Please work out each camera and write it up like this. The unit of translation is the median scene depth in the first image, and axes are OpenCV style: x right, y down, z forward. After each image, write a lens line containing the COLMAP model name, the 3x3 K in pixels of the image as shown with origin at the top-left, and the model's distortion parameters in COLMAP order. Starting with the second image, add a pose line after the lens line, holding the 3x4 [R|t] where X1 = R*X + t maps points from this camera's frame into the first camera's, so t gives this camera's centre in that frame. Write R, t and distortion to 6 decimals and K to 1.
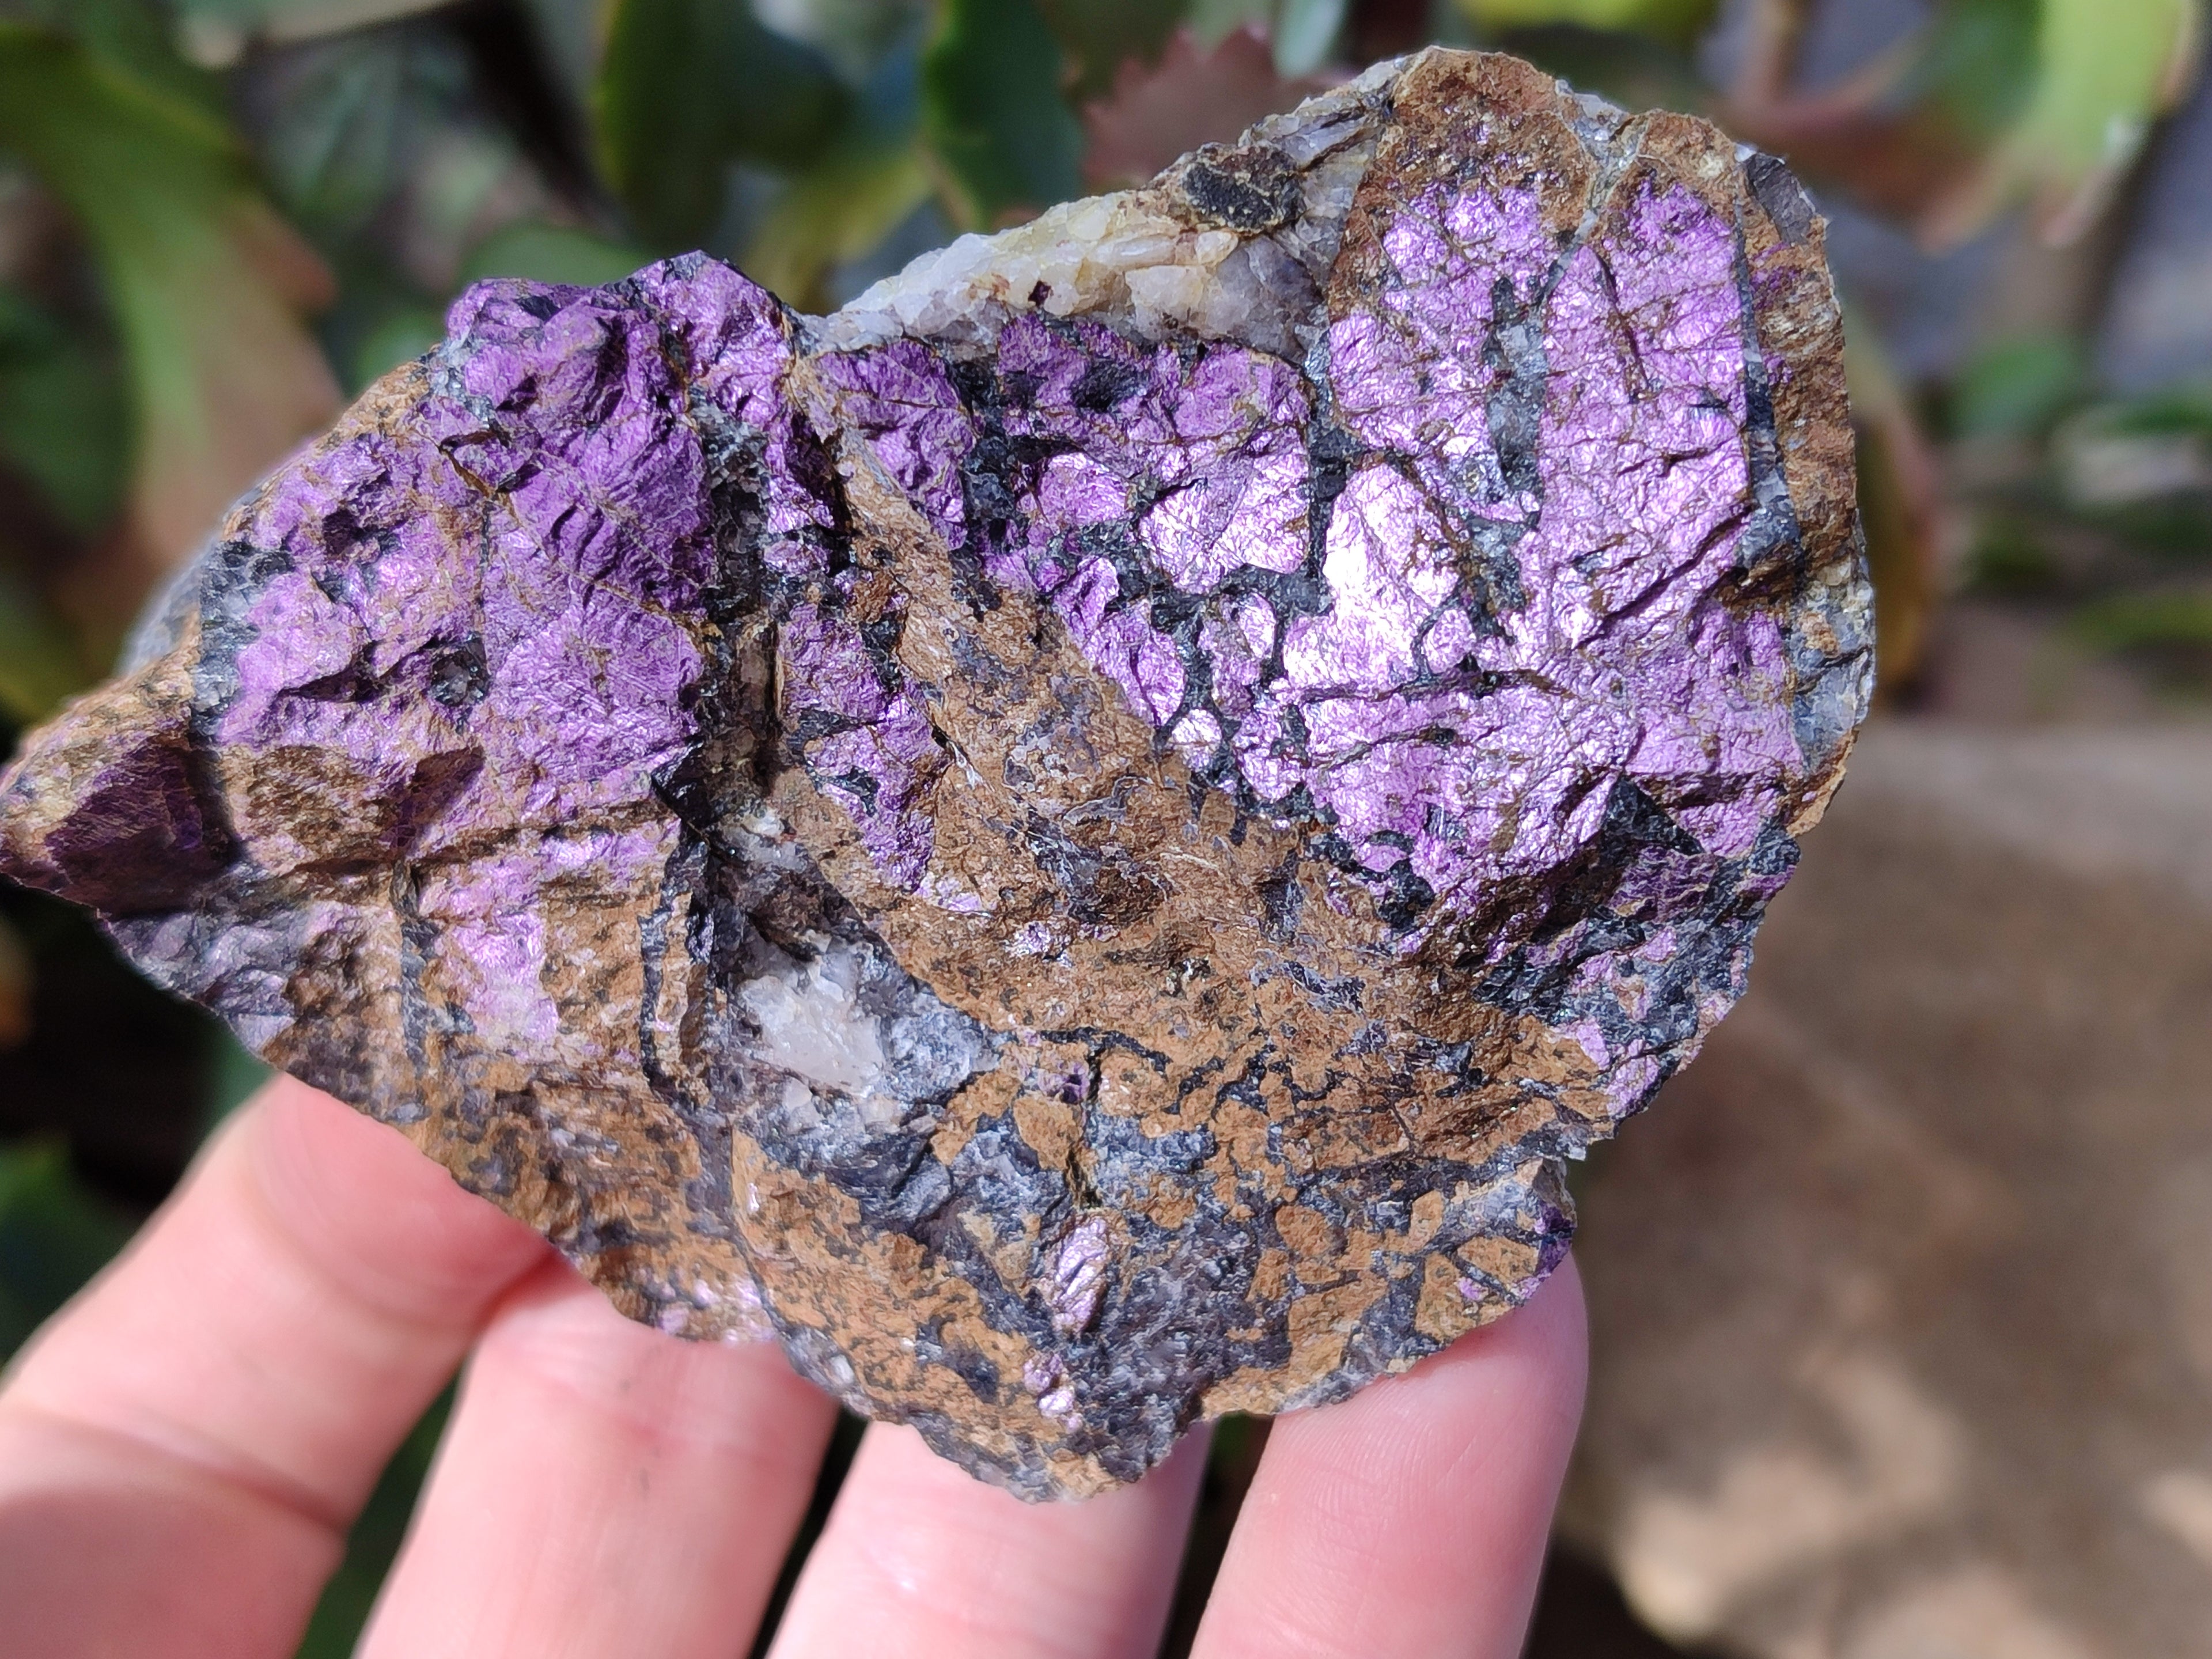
lens RADIAL K [[3671.6, 0, 1106.0], [0, 3671.6, 829.5], [0, 0, 1]] dist [0.403176, -3.183761]
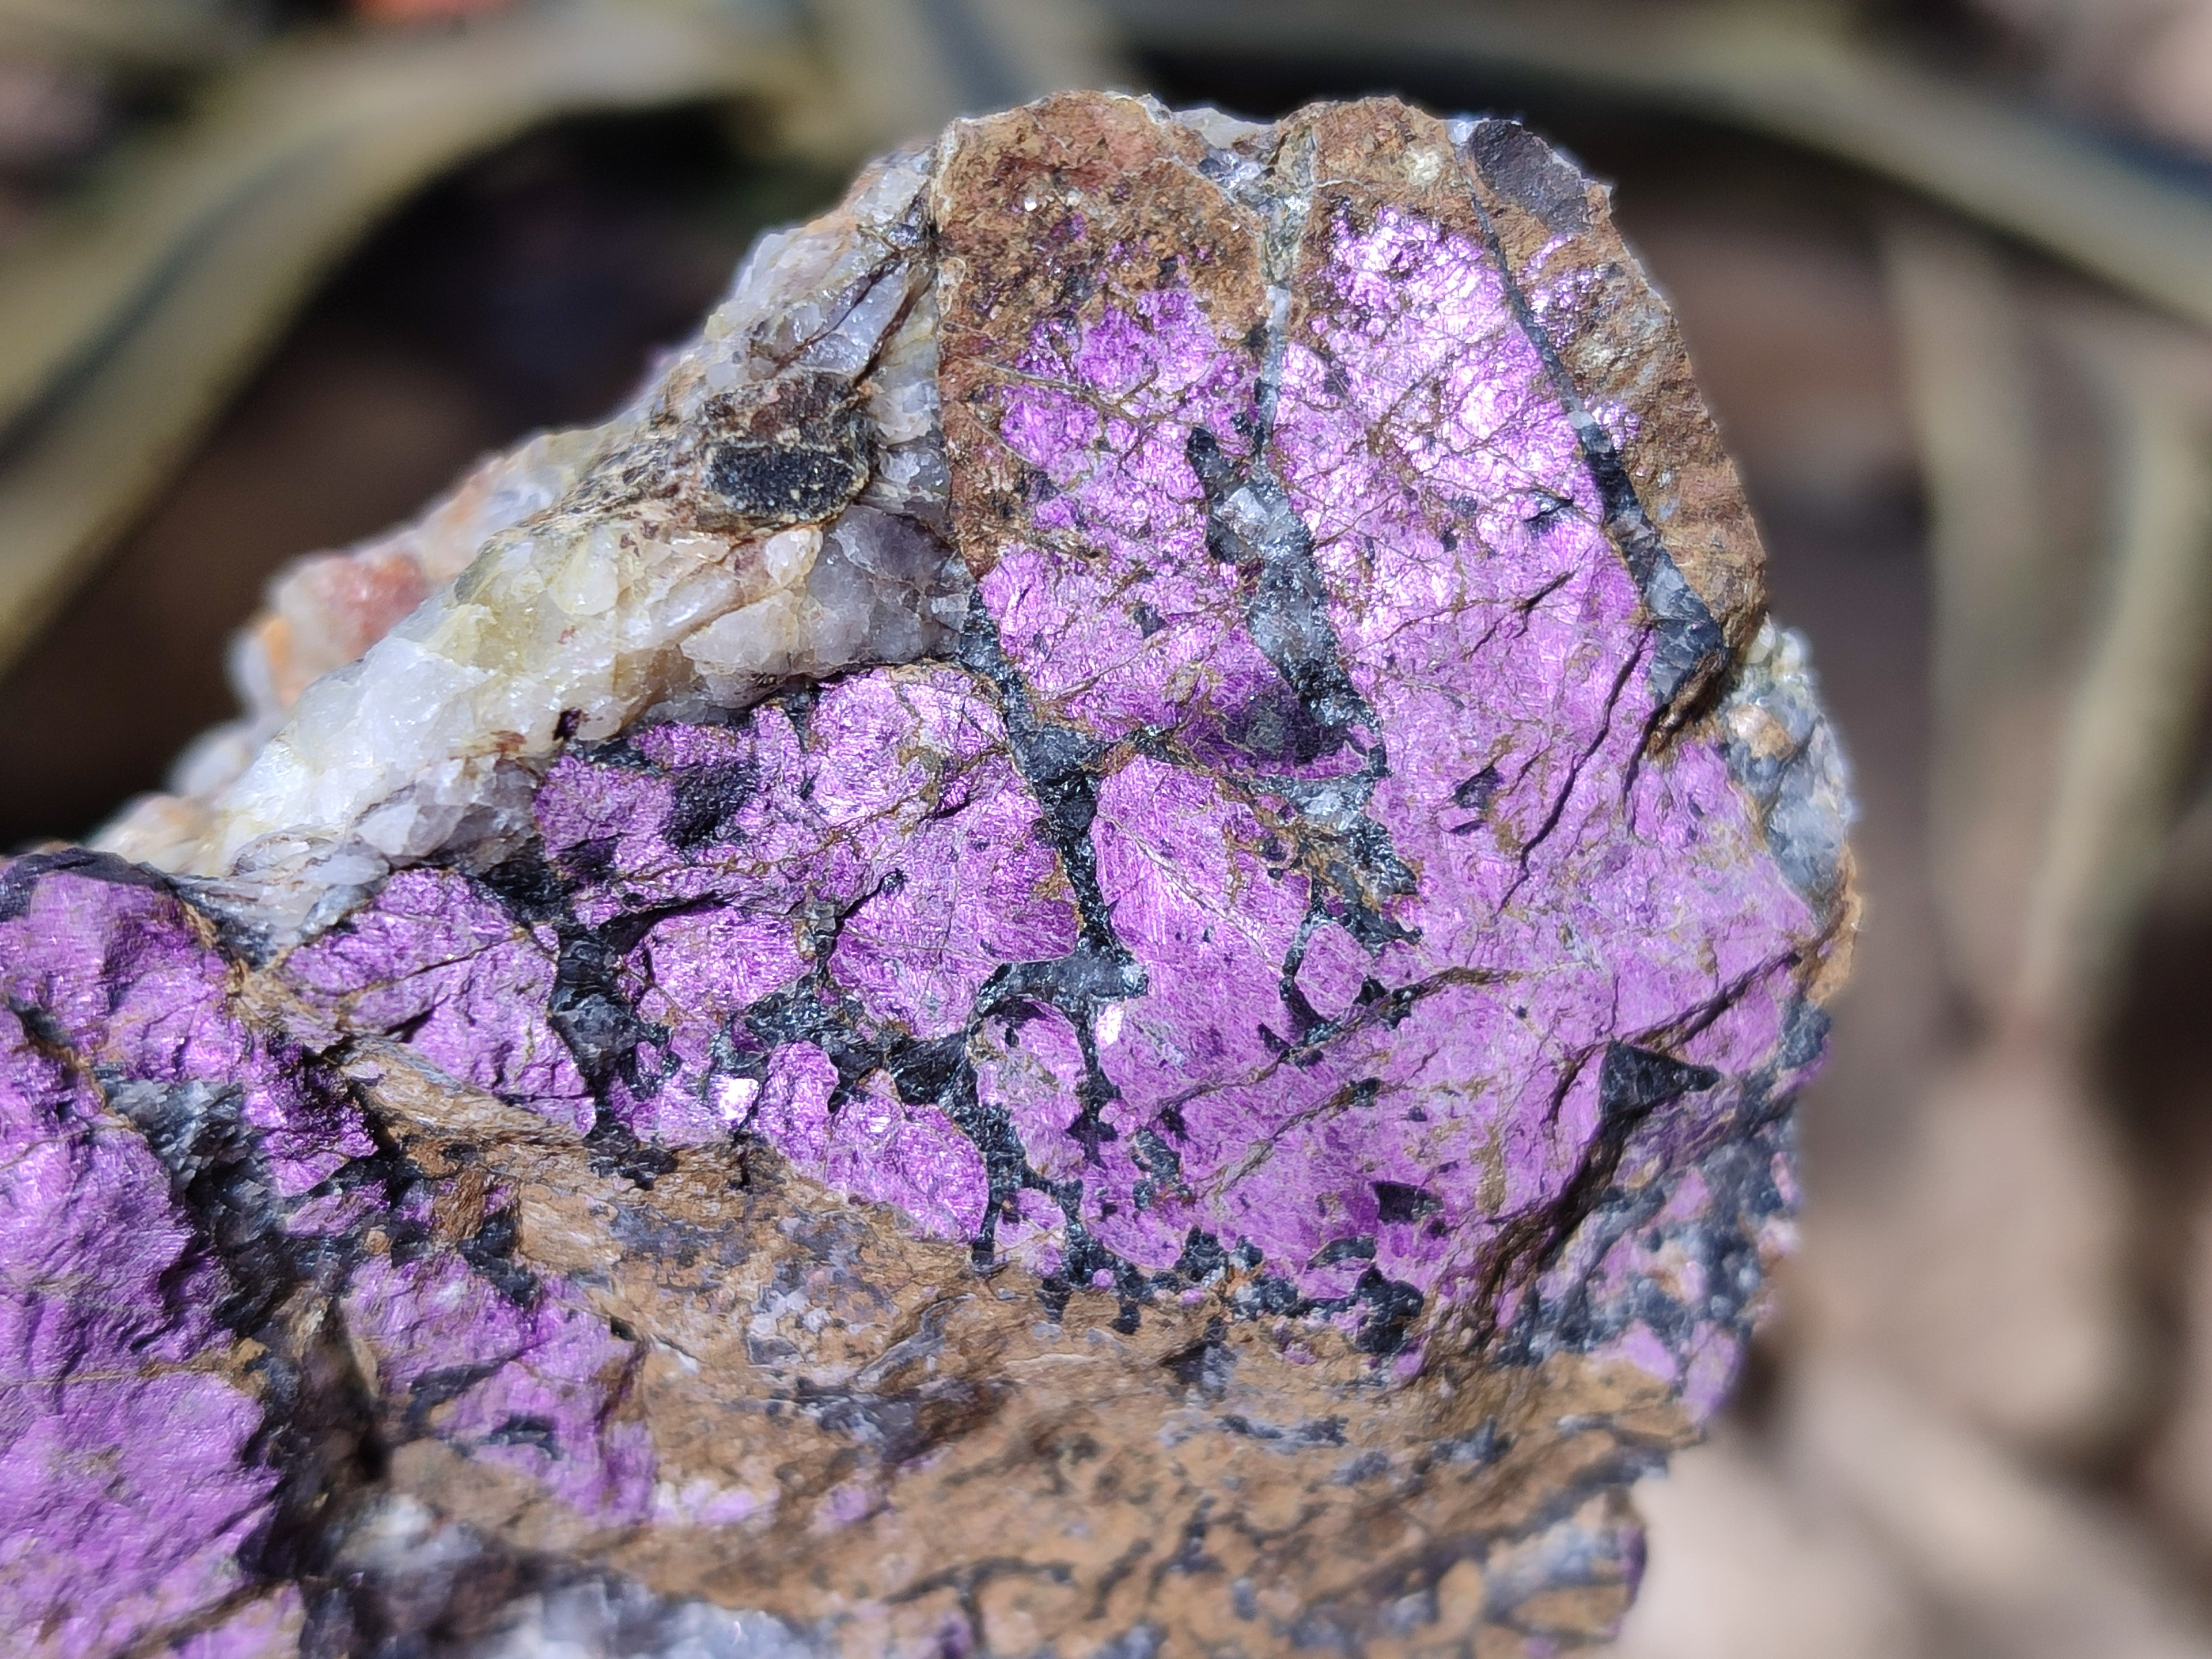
lens RADIAL K [[3671.6, 0, 1106.0], [0, 3671.6, 829.5], [0, 0, 1]] dist [0.403176, -3.183761]
pose [[0.890434, -0.398287, 0.220216, -0.081838], [0.345414, 0.906490, 0.242829, -0.248688], [-0.296340, -0.140158, 0.944743, 0.363588]]
